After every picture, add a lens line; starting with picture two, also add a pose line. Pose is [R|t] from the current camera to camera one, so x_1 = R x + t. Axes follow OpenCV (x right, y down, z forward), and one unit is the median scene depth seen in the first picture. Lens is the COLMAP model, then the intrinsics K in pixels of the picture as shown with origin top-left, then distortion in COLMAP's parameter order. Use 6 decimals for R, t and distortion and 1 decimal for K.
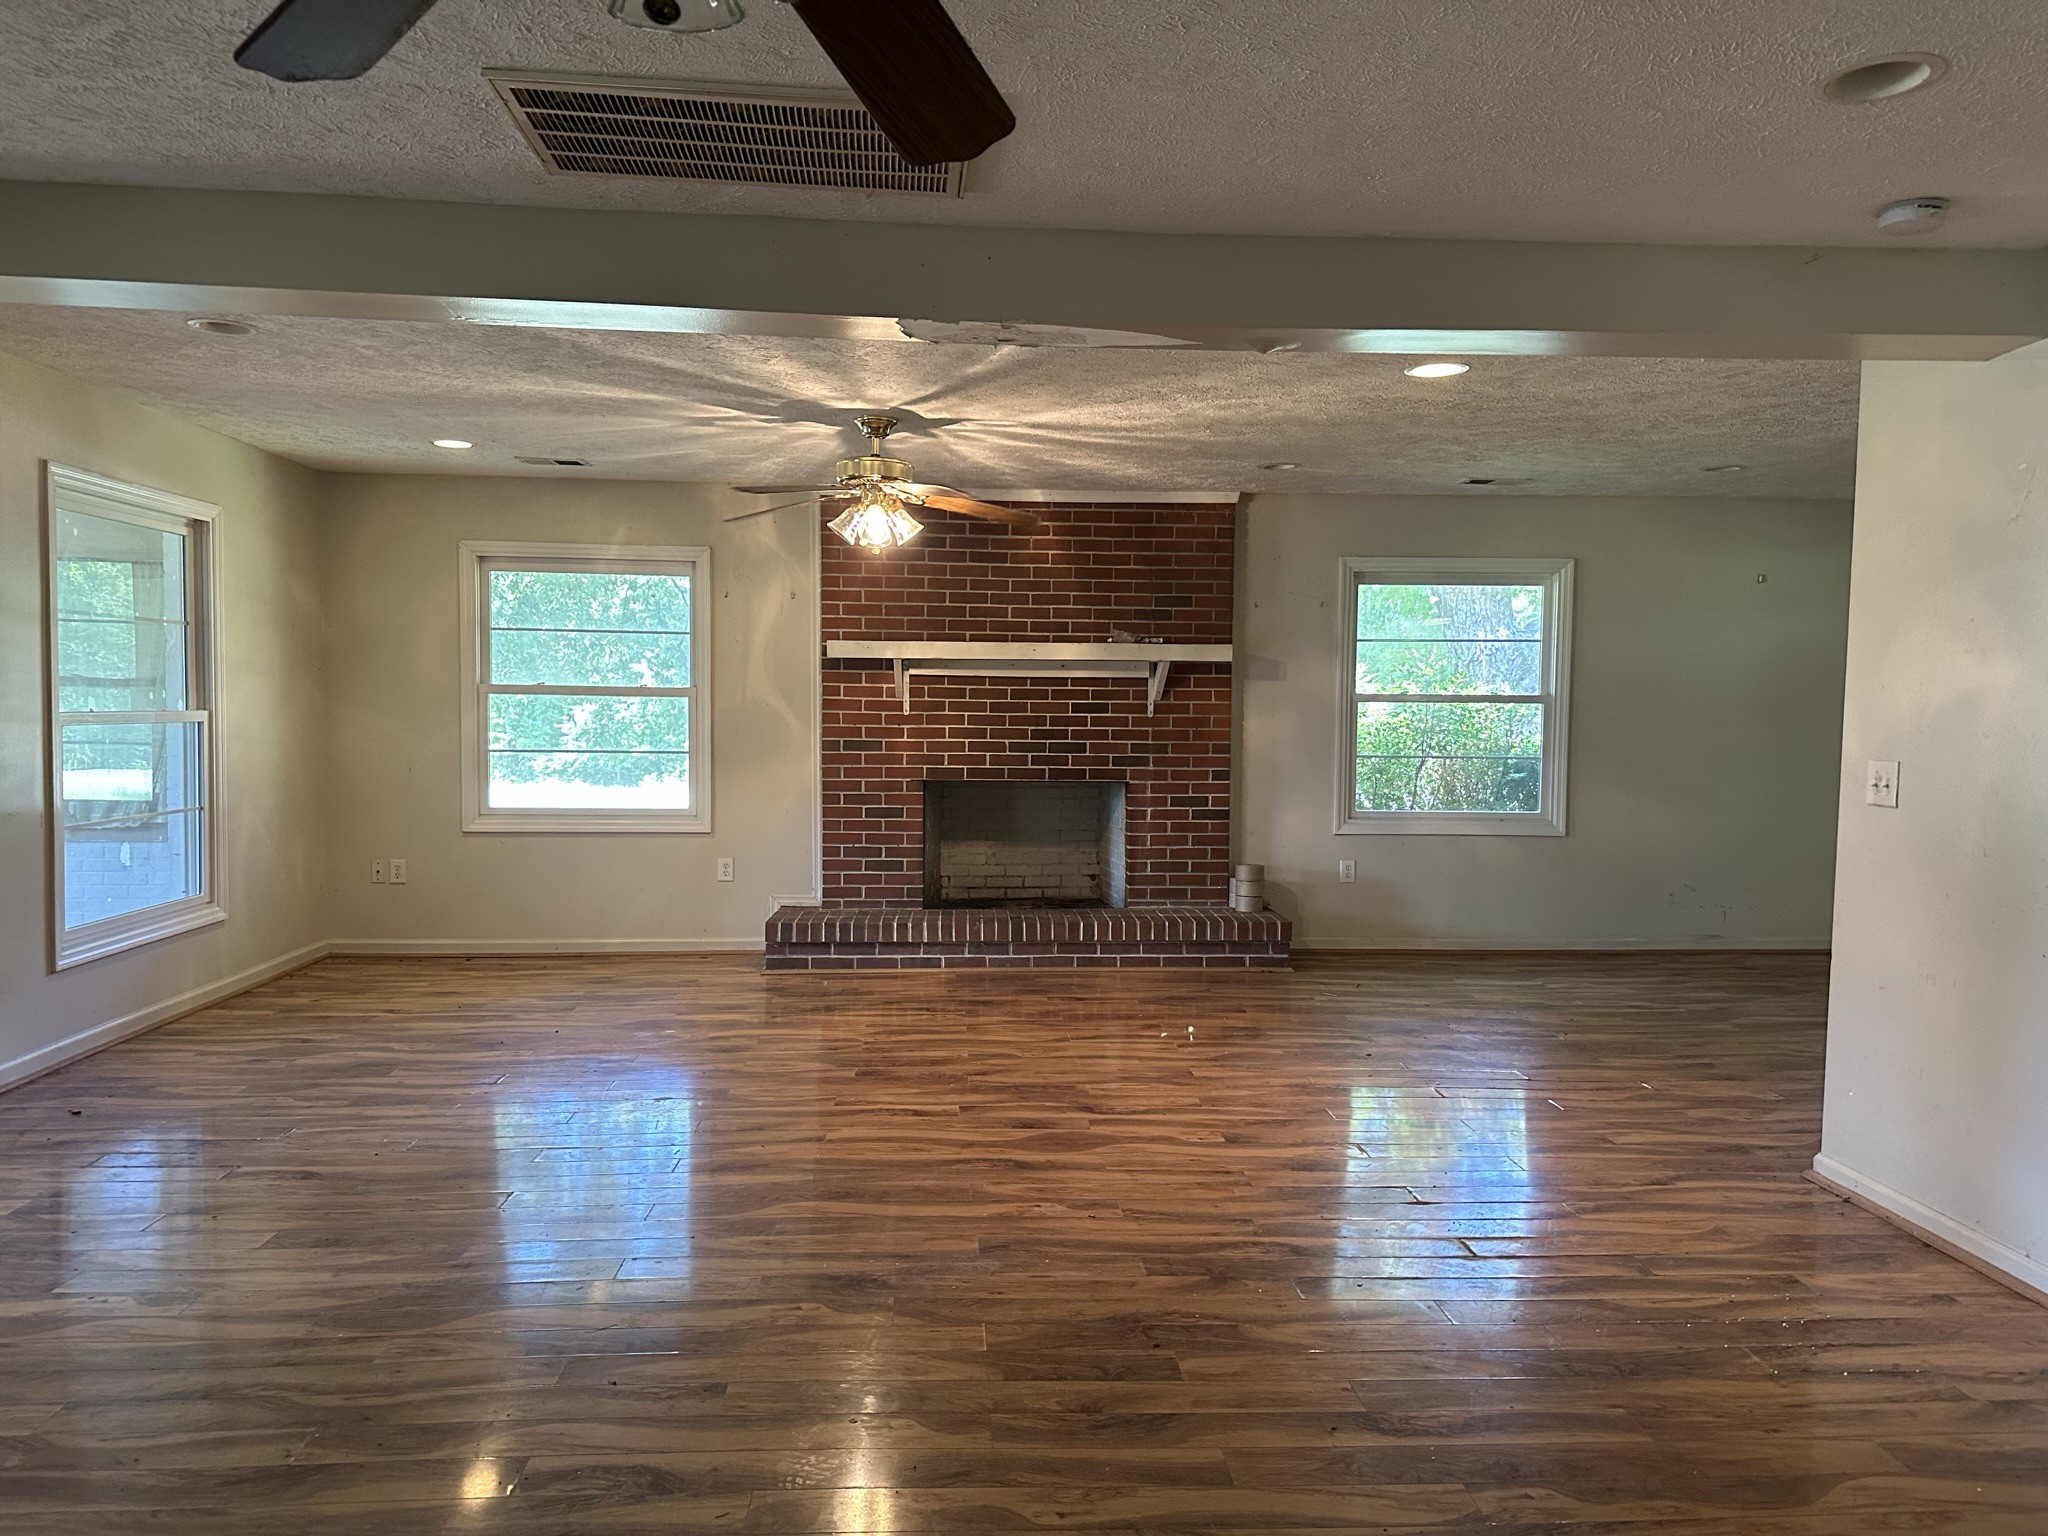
lens RADIAL K [[1442.7, 0, 1049.2], [0, 1442.7, 767.9], [0, 0, 1]] dist [0.095565, -0.121457]
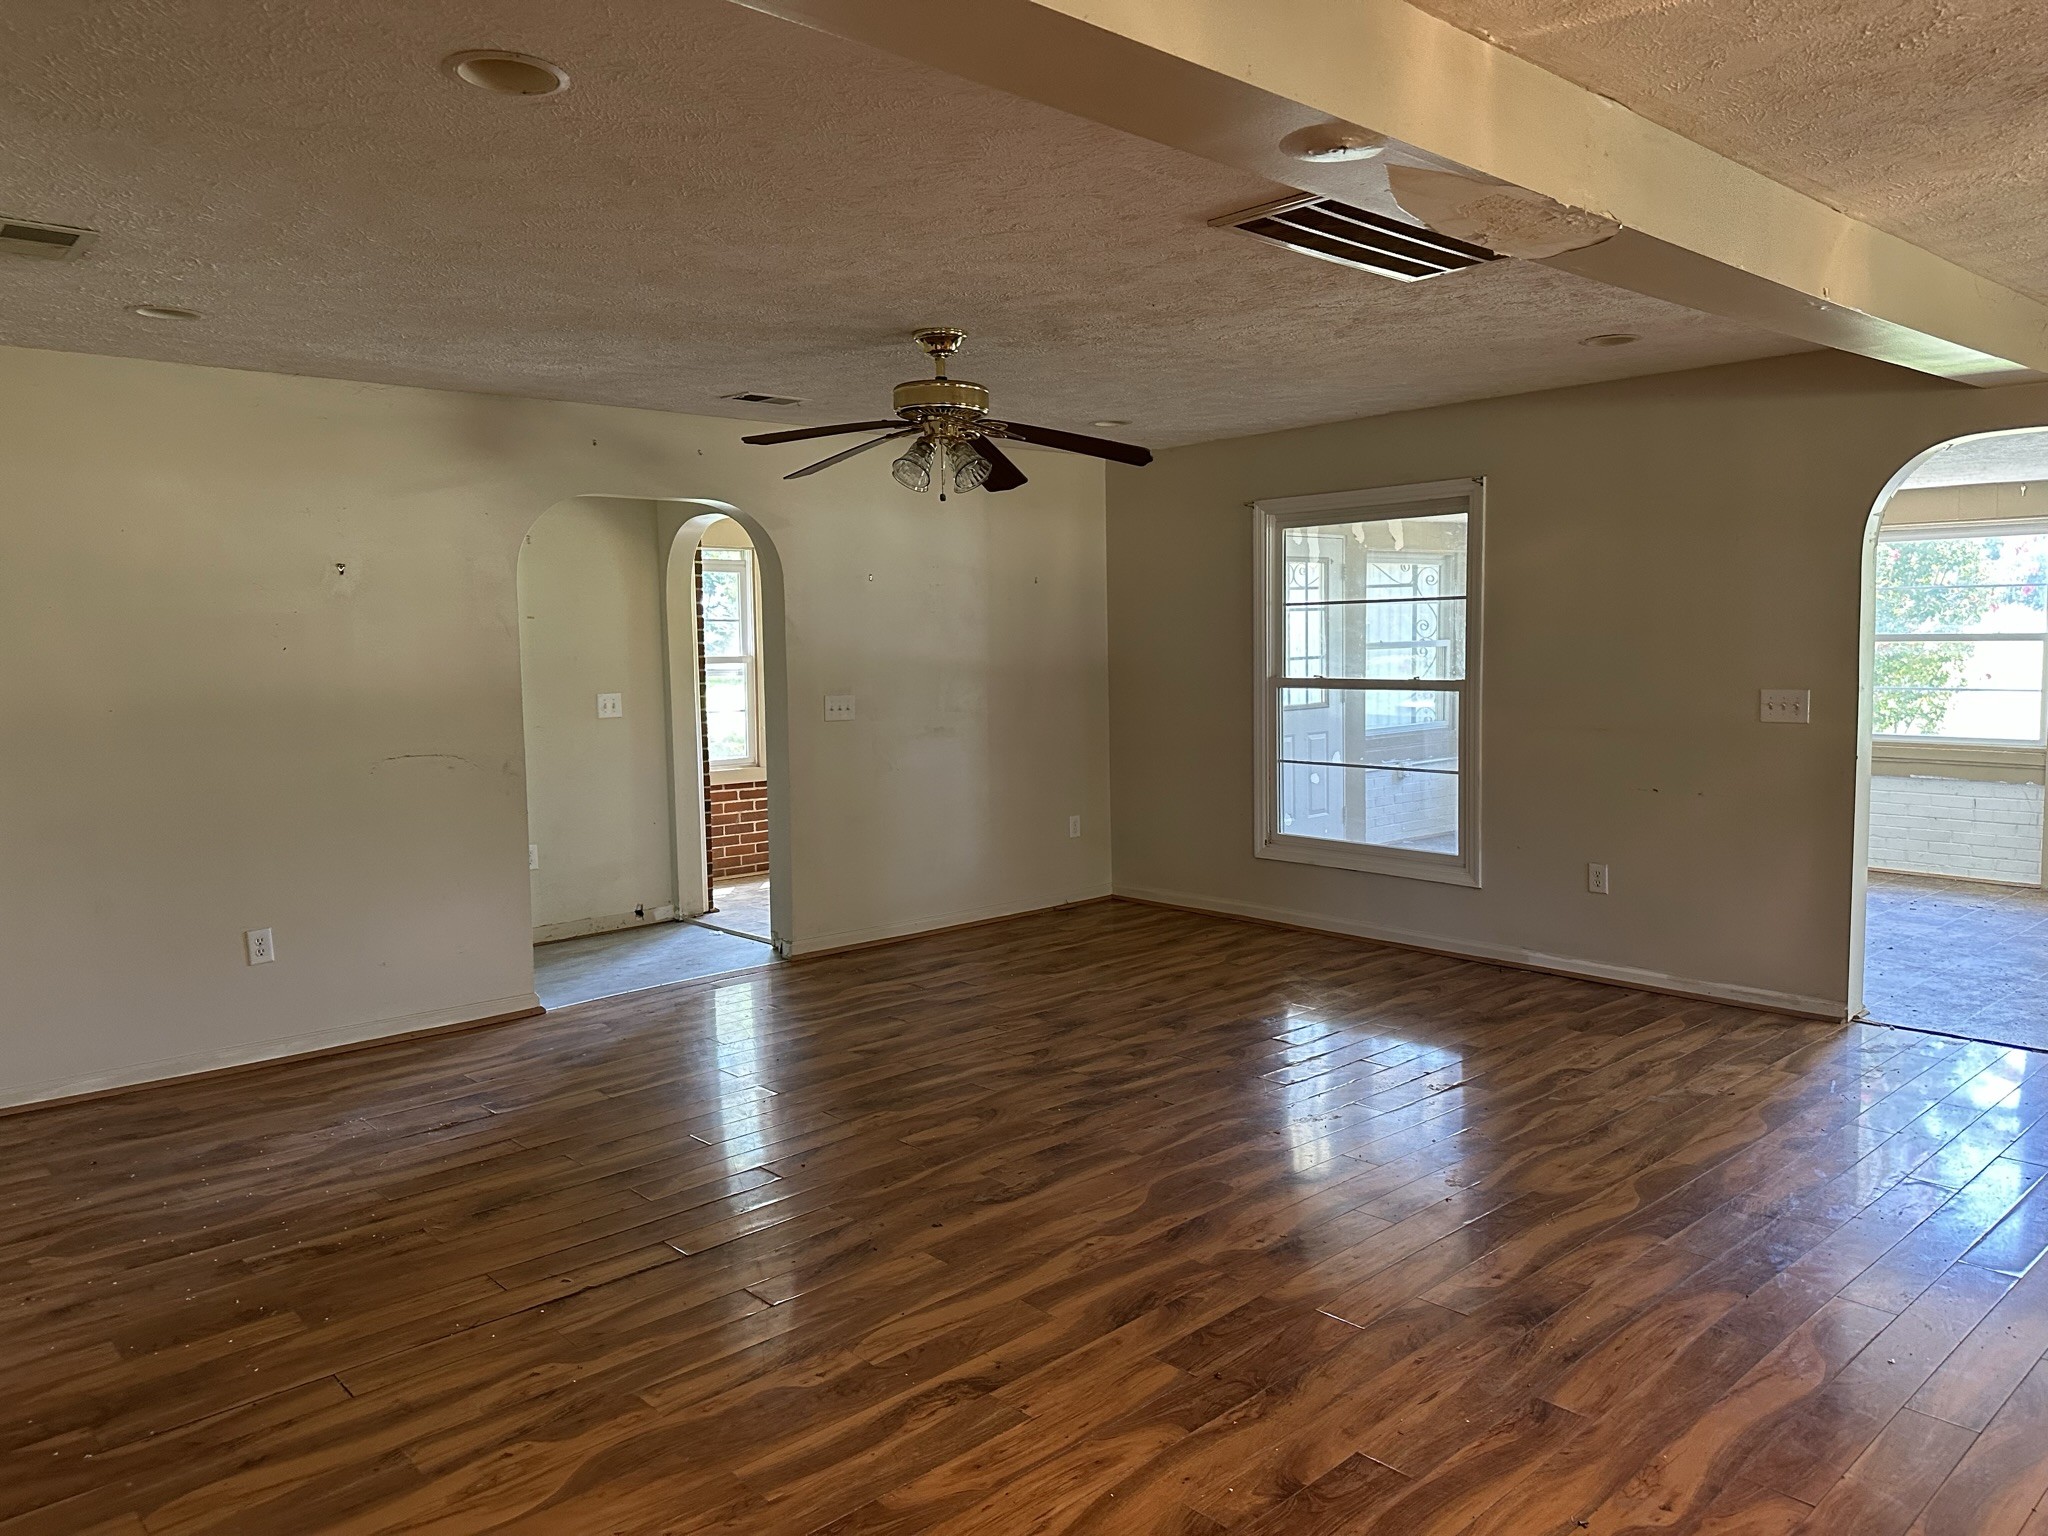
lens RADIAL K [[1442.7, 0, 1049.2], [0, 1442.7, 767.9], [0, 0, 1]] dist [0.095565, -0.121457]
pose [[-0.780612, 0.057424, -0.622373, 0.298436], [-0.021467, 0.992720, 0.118519, -0.045147], [0.624648, 0.105877, -0.773696, 0.663617]]
